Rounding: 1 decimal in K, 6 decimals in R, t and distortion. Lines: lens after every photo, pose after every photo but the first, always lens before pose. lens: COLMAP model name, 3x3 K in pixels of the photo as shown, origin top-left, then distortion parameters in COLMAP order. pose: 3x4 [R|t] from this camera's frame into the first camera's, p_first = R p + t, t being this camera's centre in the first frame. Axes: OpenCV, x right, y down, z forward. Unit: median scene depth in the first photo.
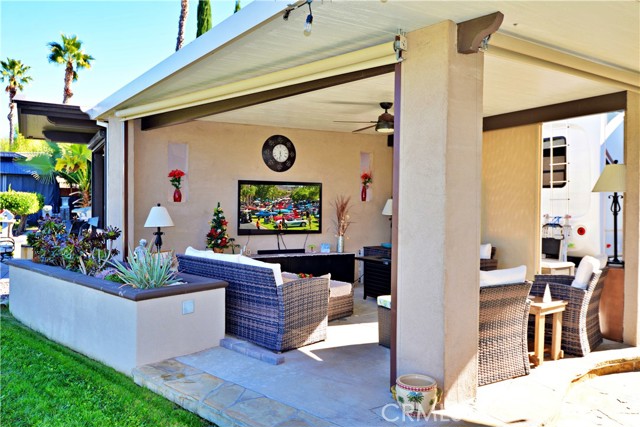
lens RADIAL K [[462.7, 0, 320.0], [0, 462.7, 213.5], [0, 0, 1]] dist [-0.002210, 0.000678]
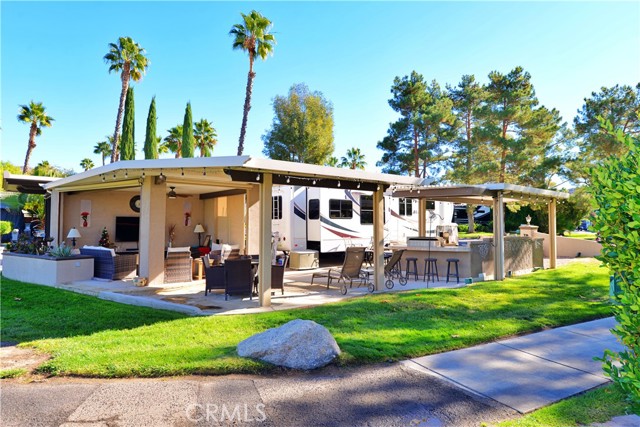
lens RADIAL K [[361.1, 0, 320.0], [0, 361.1, 213.5], [0, 0, 1]] dist [-0.045622, -0.000133]
pose [[0.980597, 0.001537, 0.196031, 0.202655], [0.009808, 0.998332, -0.056893, 0.008579], [-0.195791, 0.057712, 0.978946, -0.385981]]
